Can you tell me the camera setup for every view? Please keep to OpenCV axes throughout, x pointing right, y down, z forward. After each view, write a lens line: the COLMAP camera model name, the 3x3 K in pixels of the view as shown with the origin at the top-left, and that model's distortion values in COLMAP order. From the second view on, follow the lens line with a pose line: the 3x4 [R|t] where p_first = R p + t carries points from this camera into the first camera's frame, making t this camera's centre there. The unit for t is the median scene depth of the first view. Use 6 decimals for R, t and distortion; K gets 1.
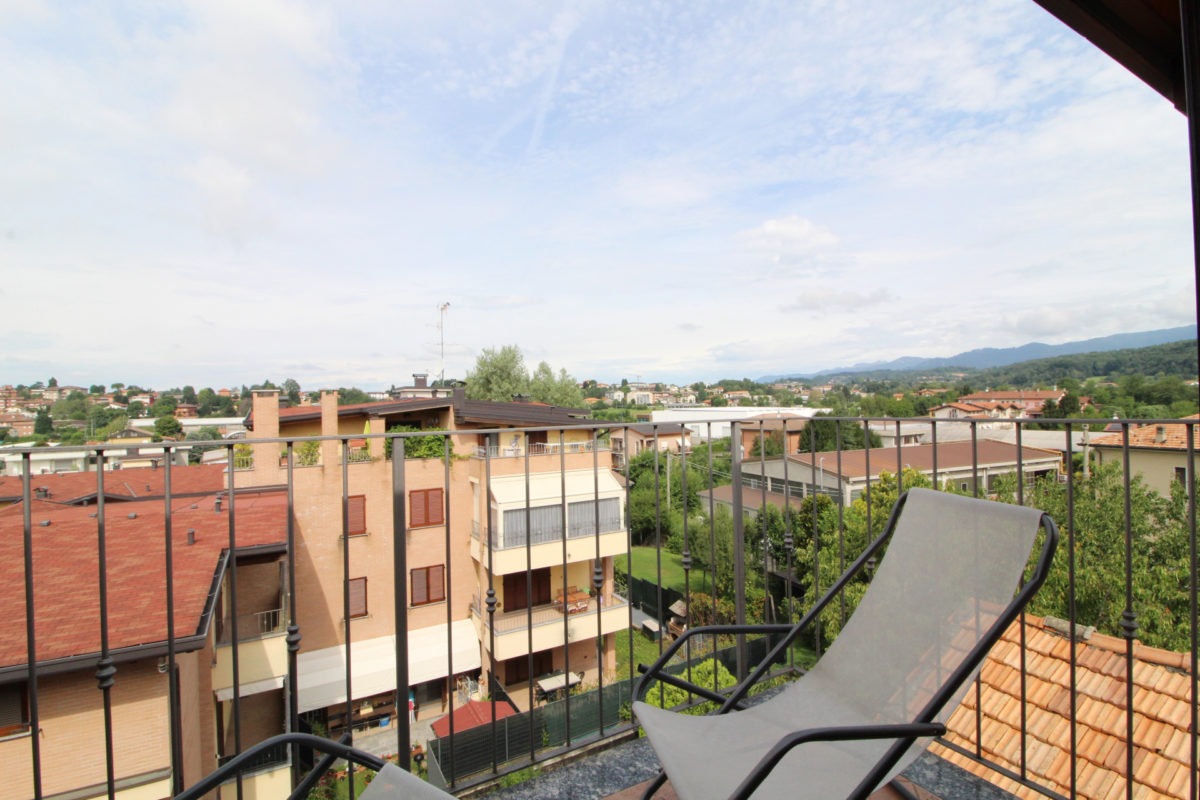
lens RADIAL K [[560.6, 0, 607.3], [0, 560.6, 392.5], [0, 0, 1]] dist [0.003085, -0.015024]
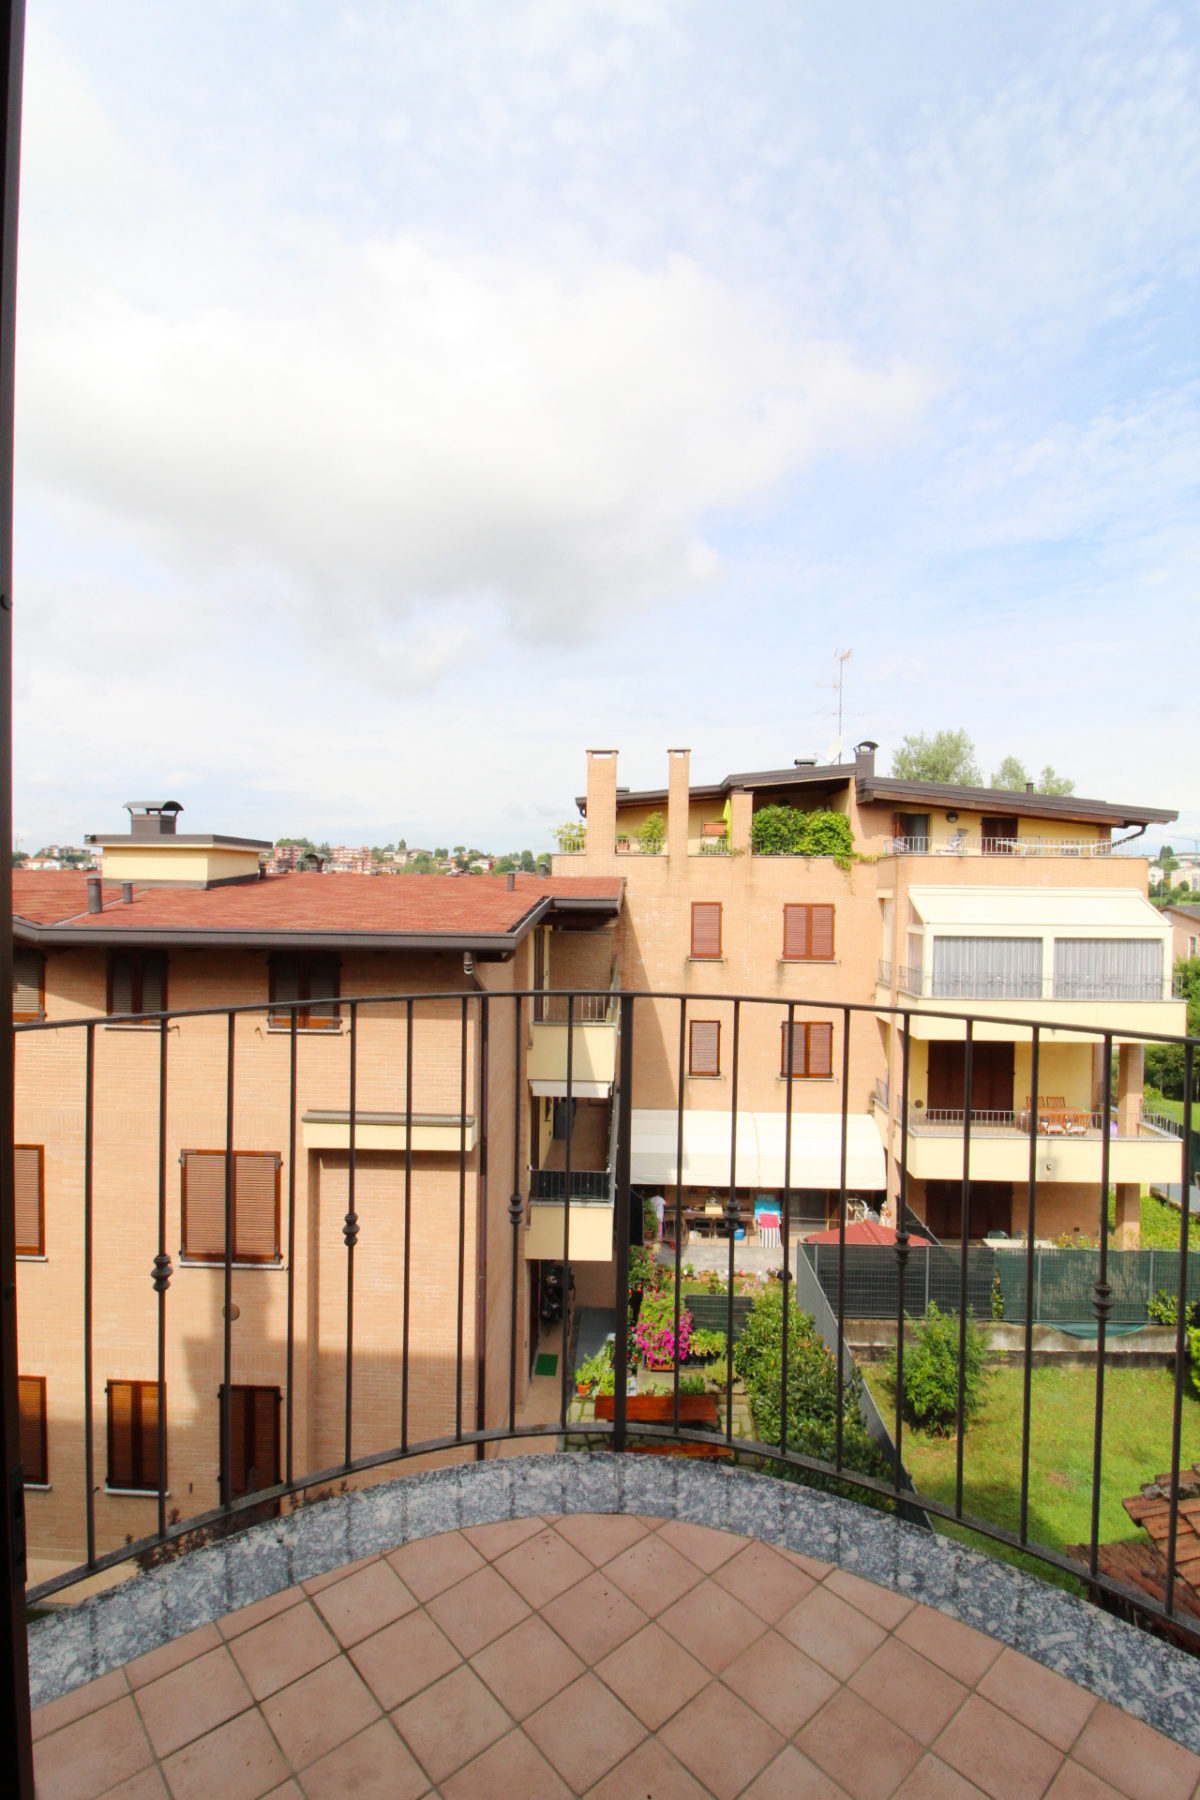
lens RADIAL K [[845.0, 0, 600.0], [0, 845.0, 900.0], [0, 0, 1]] dist [0.000931, -0.013413]
pose [[0.848028, 0.036957, -0.528661, -0.010413], [-0.024374, 0.999230, 0.030754, 0.142677], [0.529390, -0.013195, 0.848276, 0.039647]]
